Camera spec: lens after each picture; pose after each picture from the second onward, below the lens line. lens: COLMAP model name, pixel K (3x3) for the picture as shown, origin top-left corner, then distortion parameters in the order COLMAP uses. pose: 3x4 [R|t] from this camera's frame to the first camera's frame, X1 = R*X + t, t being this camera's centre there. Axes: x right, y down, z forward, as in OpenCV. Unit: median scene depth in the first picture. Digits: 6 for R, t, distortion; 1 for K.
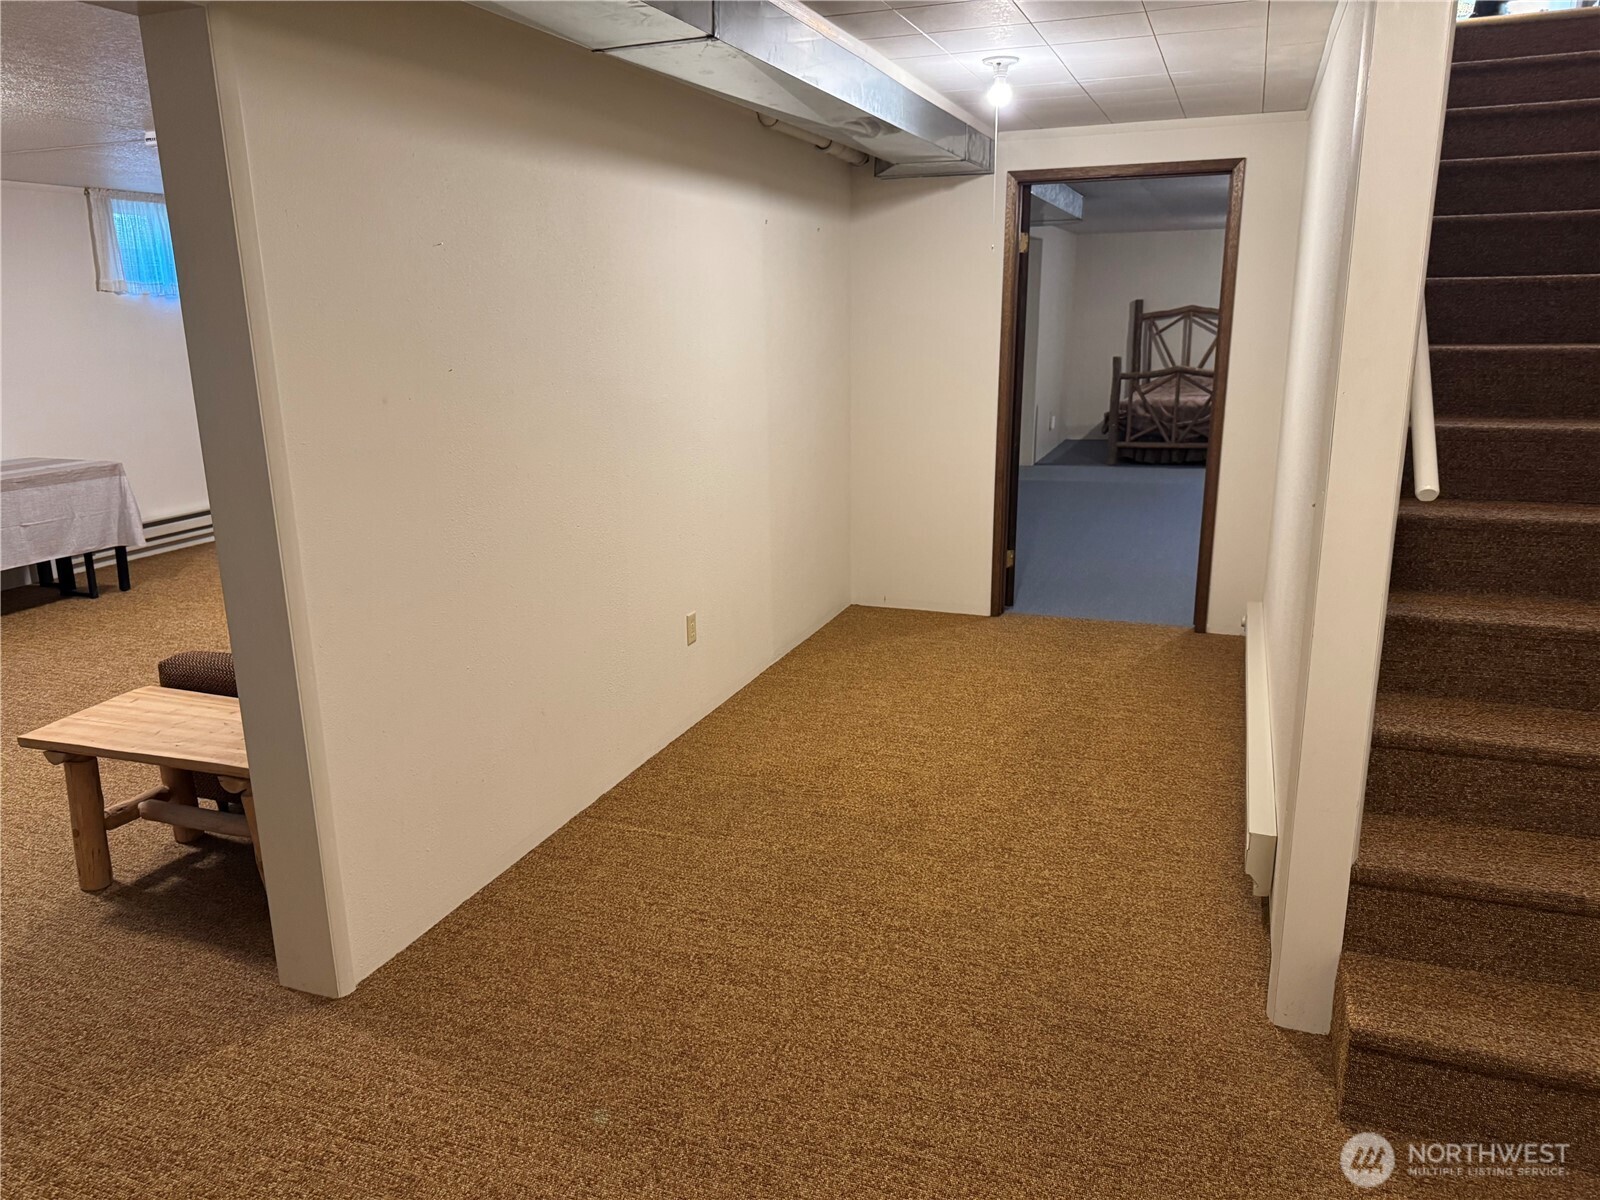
lens RADIAL K [[1142.9, 0, 797.7], [0, 1142.9, 597.3], [0, 0, 1]] dist [0.071583, -0.083891]
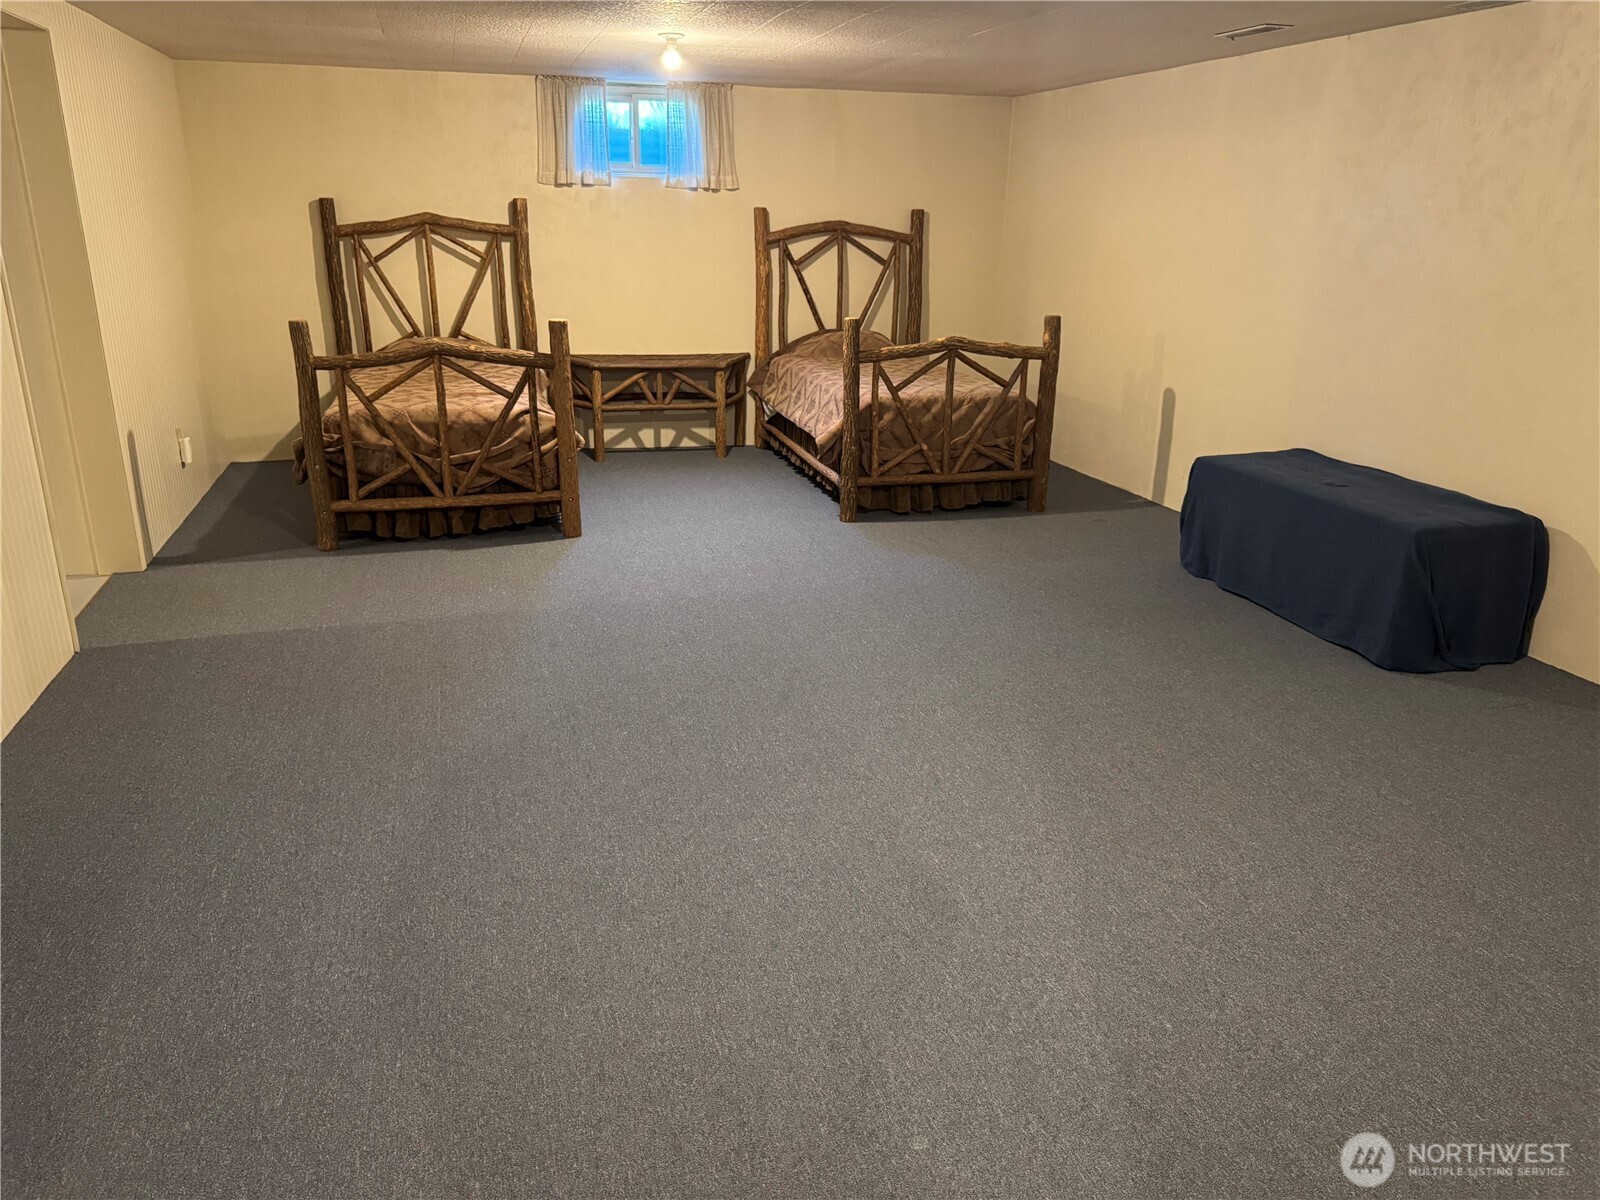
lens RADIAL K [[1142.9, 0, 796.7], [0, 1142.9, 603.0], [0, 0, 1]] dist [0.071583, -0.083891]
pose [[0.799220, -0.172333, 0.575802, 0.149615], [0.127058, 0.984805, 0.118386, -0.126156], [-0.587455, -0.021456, 0.808972, 0.500281]]
